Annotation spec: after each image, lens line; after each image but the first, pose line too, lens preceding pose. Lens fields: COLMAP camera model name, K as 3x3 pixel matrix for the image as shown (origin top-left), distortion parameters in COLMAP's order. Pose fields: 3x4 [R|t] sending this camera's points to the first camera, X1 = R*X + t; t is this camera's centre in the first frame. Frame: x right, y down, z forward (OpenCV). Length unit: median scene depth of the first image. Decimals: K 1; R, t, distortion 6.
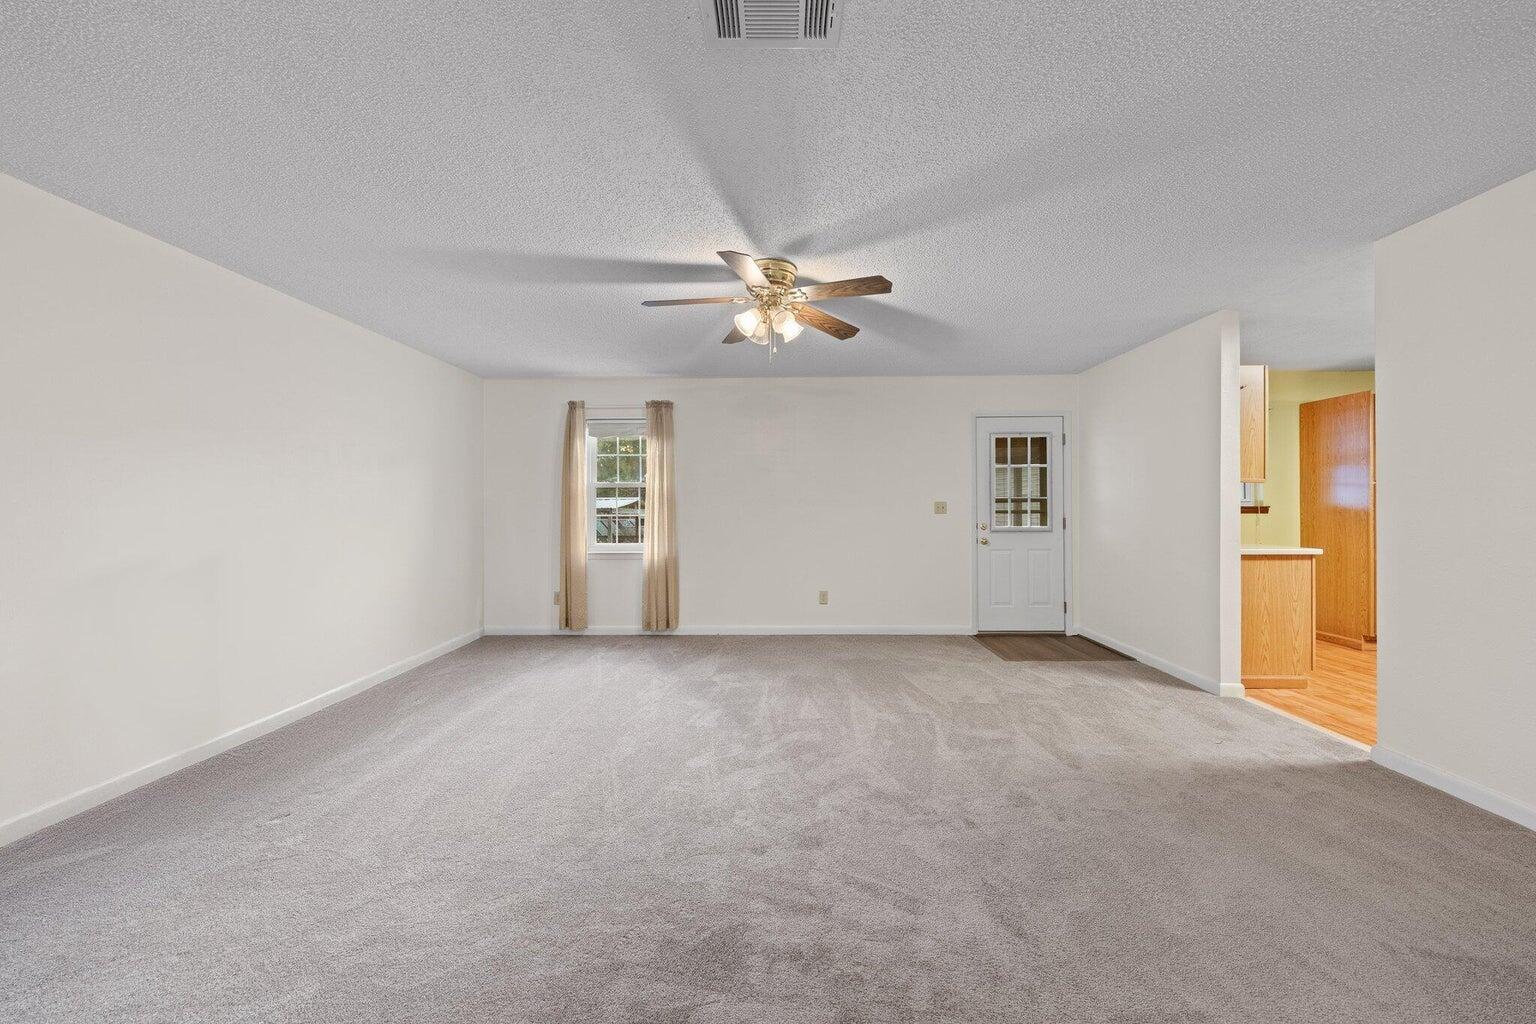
lens RADIAL K [[548.6, 0, 771.4], [0, 548.6, 507.9], [0, 0, 1]] dist [0.001290, 0.000029]
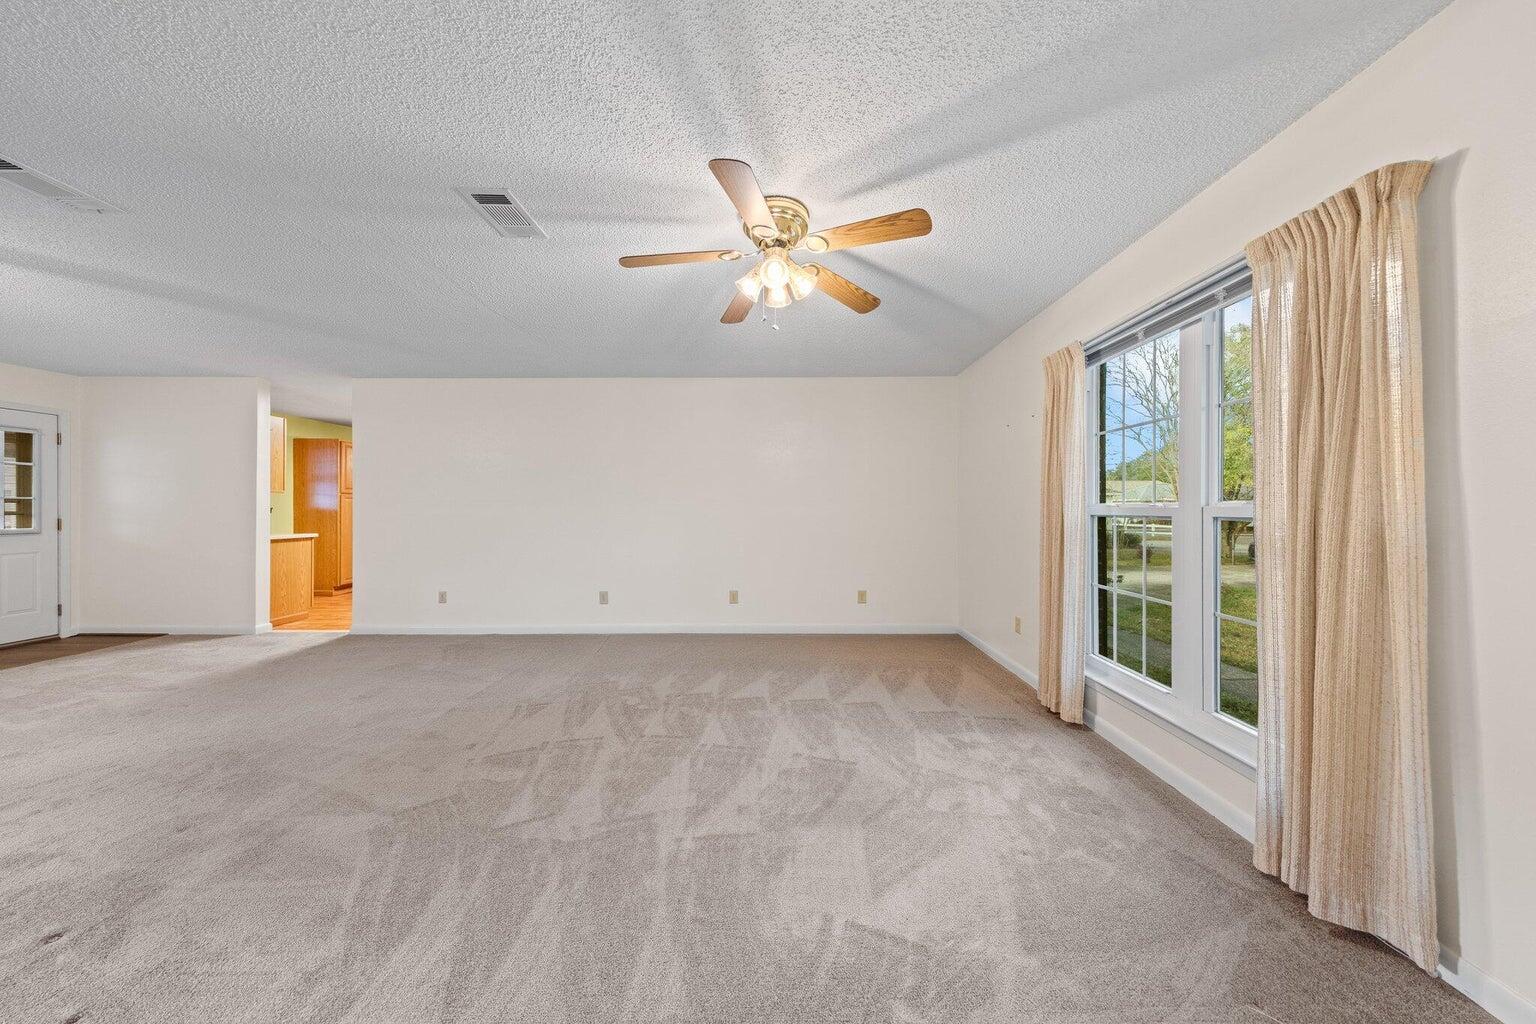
lens RADIAL K [[489.4, 0, 784.7], [0, 489.4, 505.0], [0, 0, 1]] dist [0.000944, 0.000054]
pose [[-0.026194, 0.010331, 0.999604, -0.384729], [-0.000319, 0.999946, -0.010343, 0.001564], [-0.999657, -0.000590, -0.026189, -0.280653]]
